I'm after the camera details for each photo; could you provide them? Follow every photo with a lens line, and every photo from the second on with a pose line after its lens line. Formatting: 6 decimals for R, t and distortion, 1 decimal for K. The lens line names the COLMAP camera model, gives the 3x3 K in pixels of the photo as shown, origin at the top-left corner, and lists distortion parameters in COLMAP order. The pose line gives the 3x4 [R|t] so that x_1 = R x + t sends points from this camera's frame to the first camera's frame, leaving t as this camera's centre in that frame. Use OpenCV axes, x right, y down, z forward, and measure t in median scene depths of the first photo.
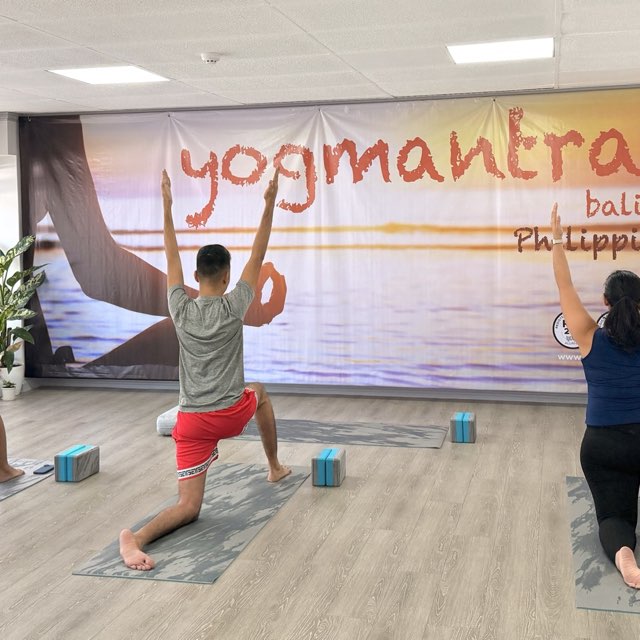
lens RADIAL K [[1043.8, 0, 335.3], [0, 1043.8, 269.5], [0, 0, 1]] dist [0.196060, 0.000000]
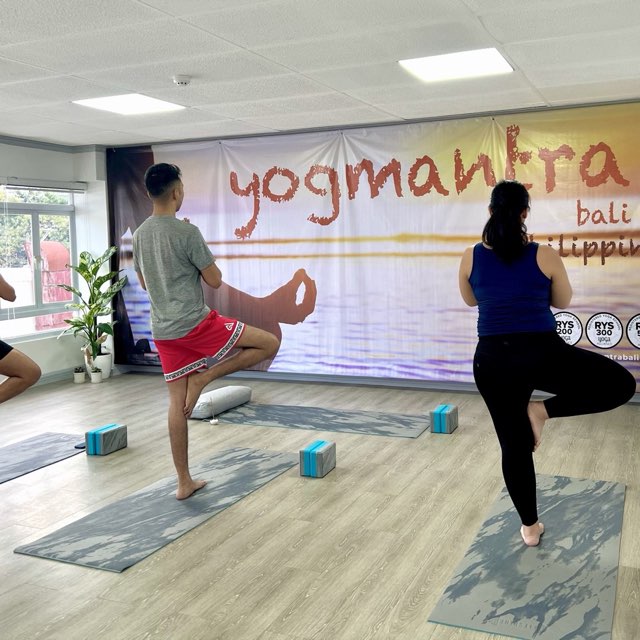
lens RADIAL K [[820.0, 0, 348.9], [0, 820.0, 293.8], [0, 0, 1]] dist [0.098457, 0.000000]
pose [[0.985242, 0.001970, -0.171153, 0.146404], [0.002174, 0.999709, 0.024019, -0.000832], [0.171151, -0.024036, 0.984952, 0.122898]]
